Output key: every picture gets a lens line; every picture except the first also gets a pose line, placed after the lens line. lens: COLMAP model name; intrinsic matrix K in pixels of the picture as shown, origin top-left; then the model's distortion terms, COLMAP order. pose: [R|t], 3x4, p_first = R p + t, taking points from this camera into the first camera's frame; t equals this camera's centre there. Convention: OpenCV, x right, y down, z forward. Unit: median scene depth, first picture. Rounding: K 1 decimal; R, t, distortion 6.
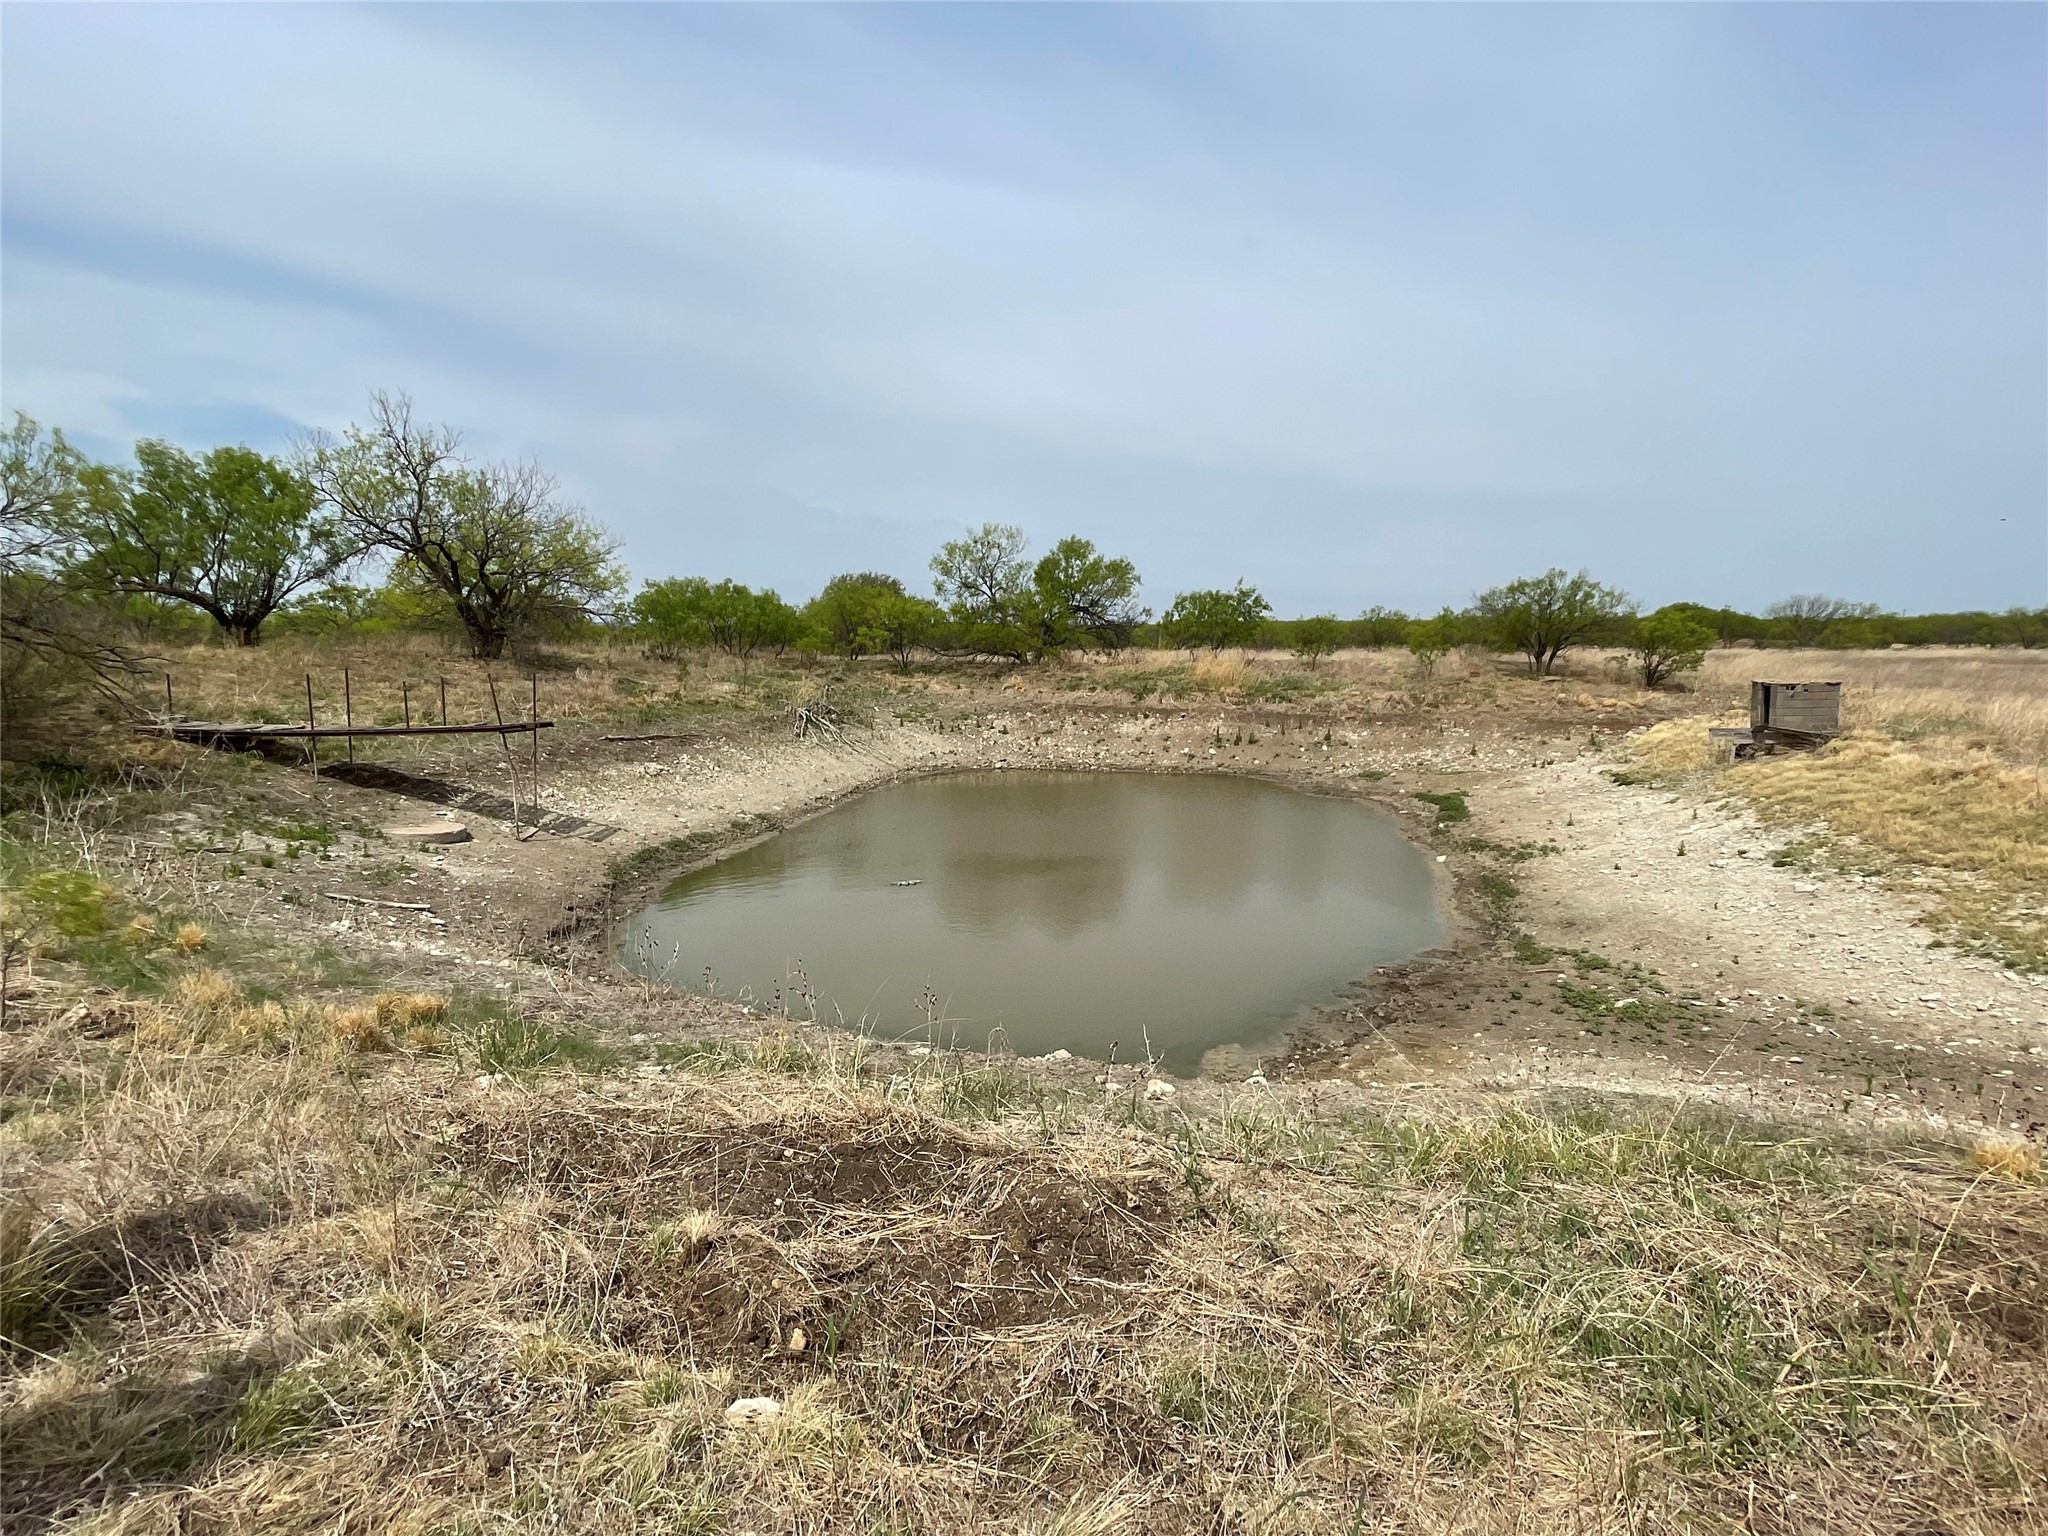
lens RADIAL K [[1033.4, 0, 1024.0], [0, 1033.4, 768.0], [0, 0, 1]] dist [-0.000421, 0.014115]
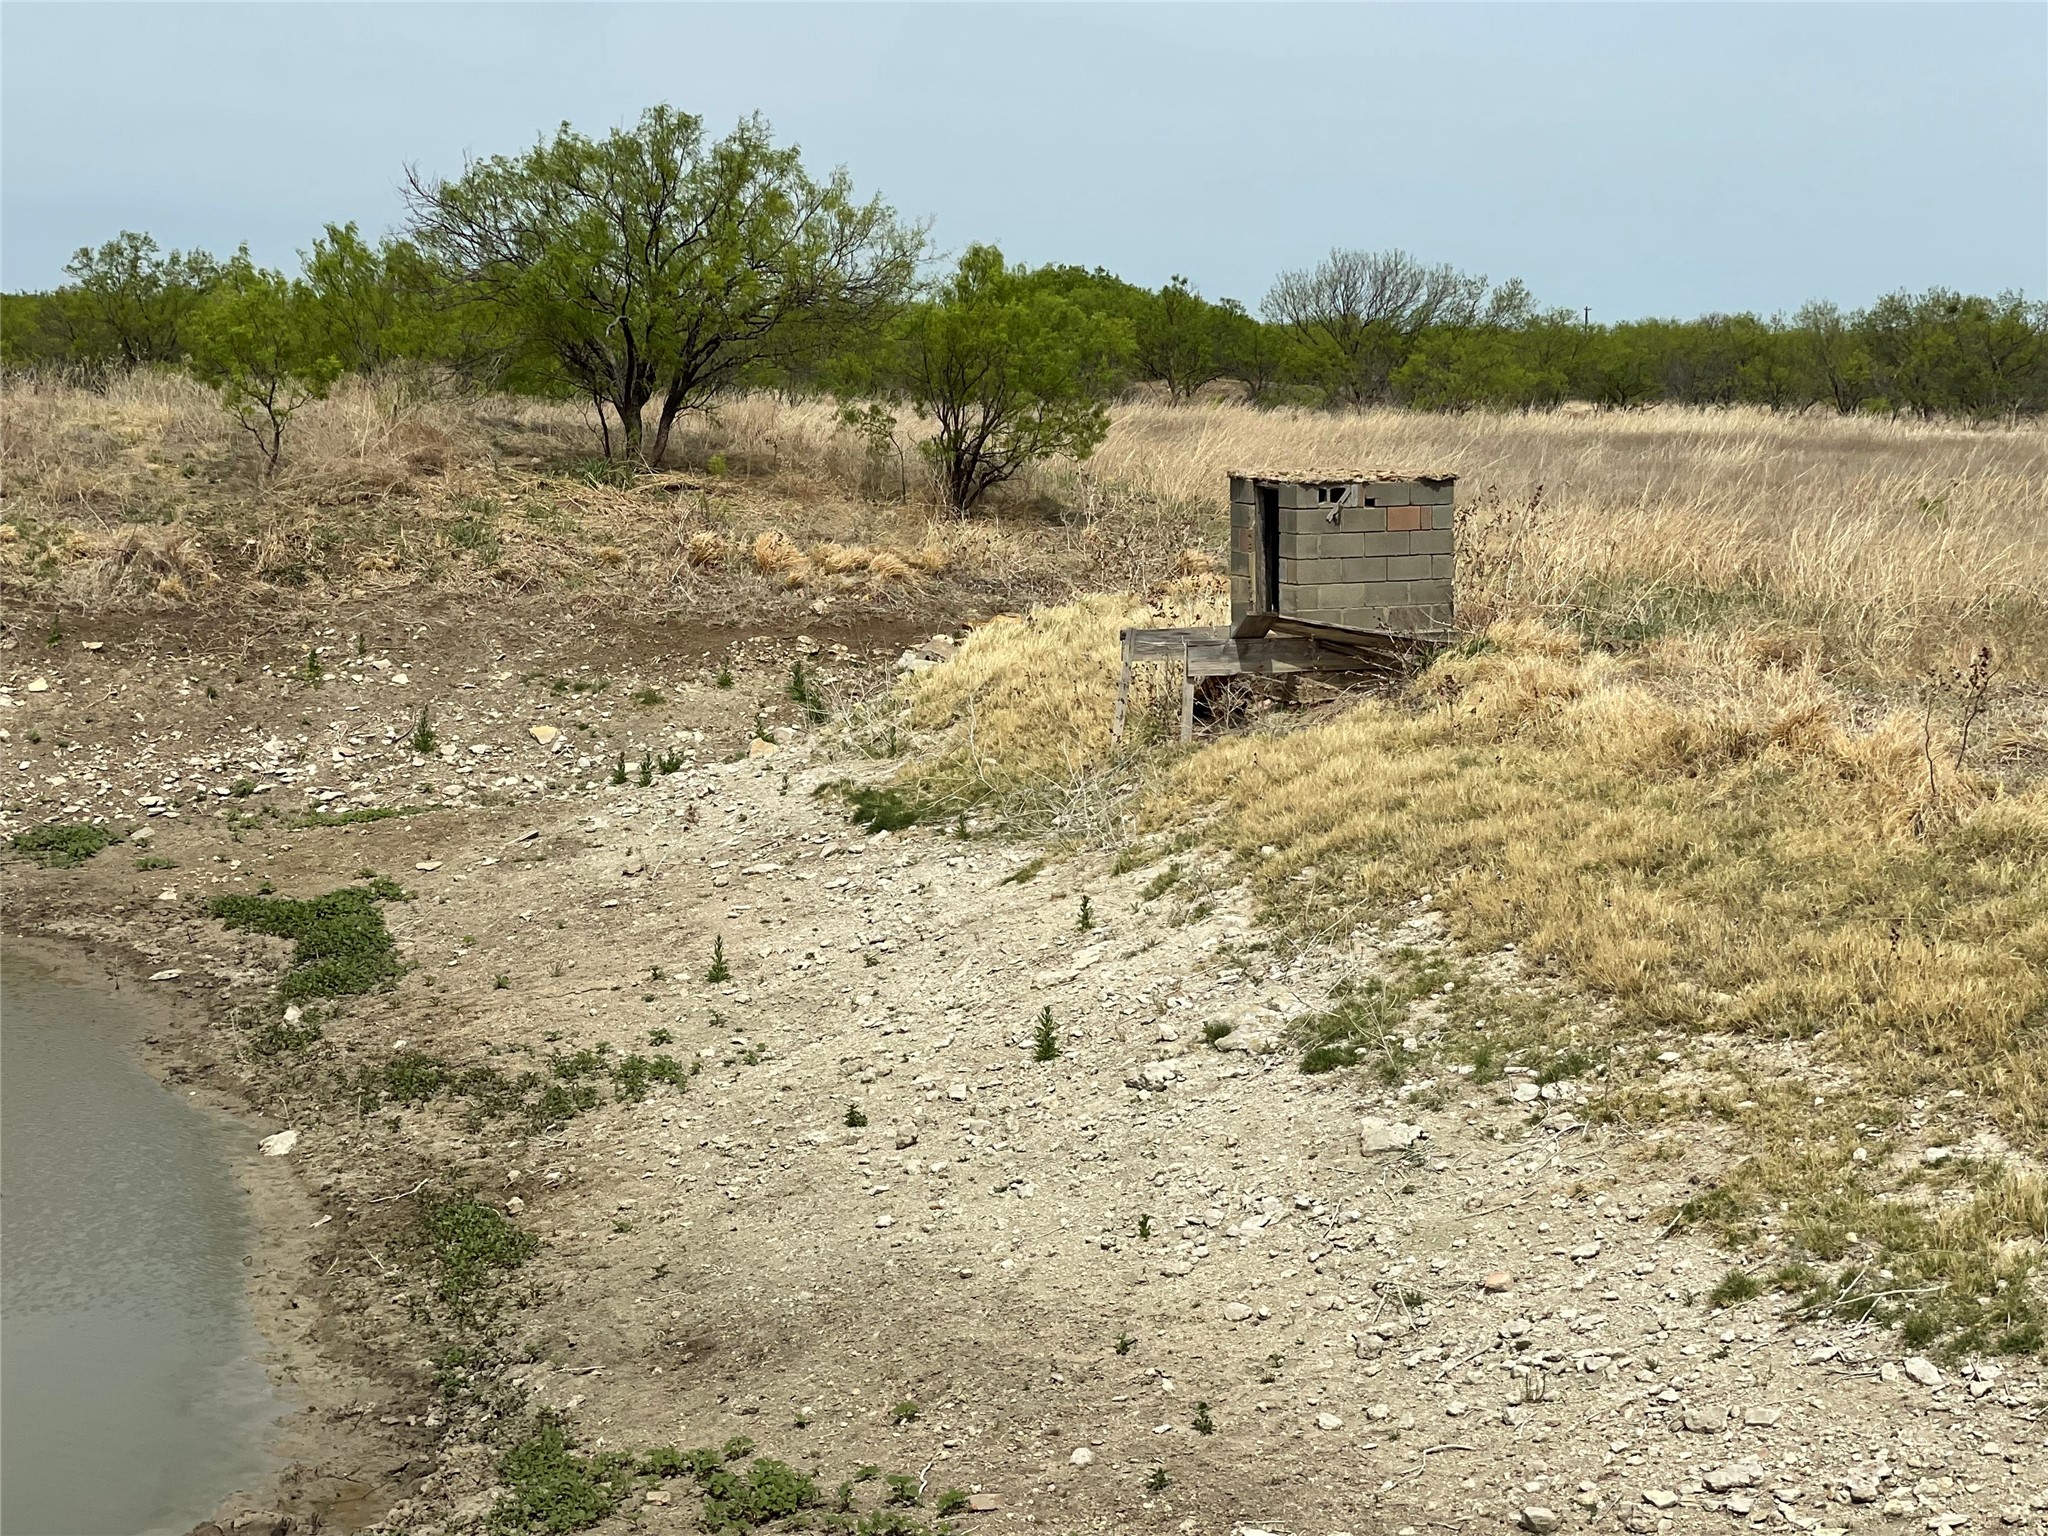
lens RADIAL K [[3729.7, 0, 1024.0], [0, 3729.7, 768.0], [0, 0, 1]] dist [0.067798, 0.296784]
pose [[0.852939, -0.036502, 0.520733, 0.062619], [0.046436, 0.998903, -0.006039, 0.006754], [-0.519942, 0.029332, 0.853698, 0.078863]]
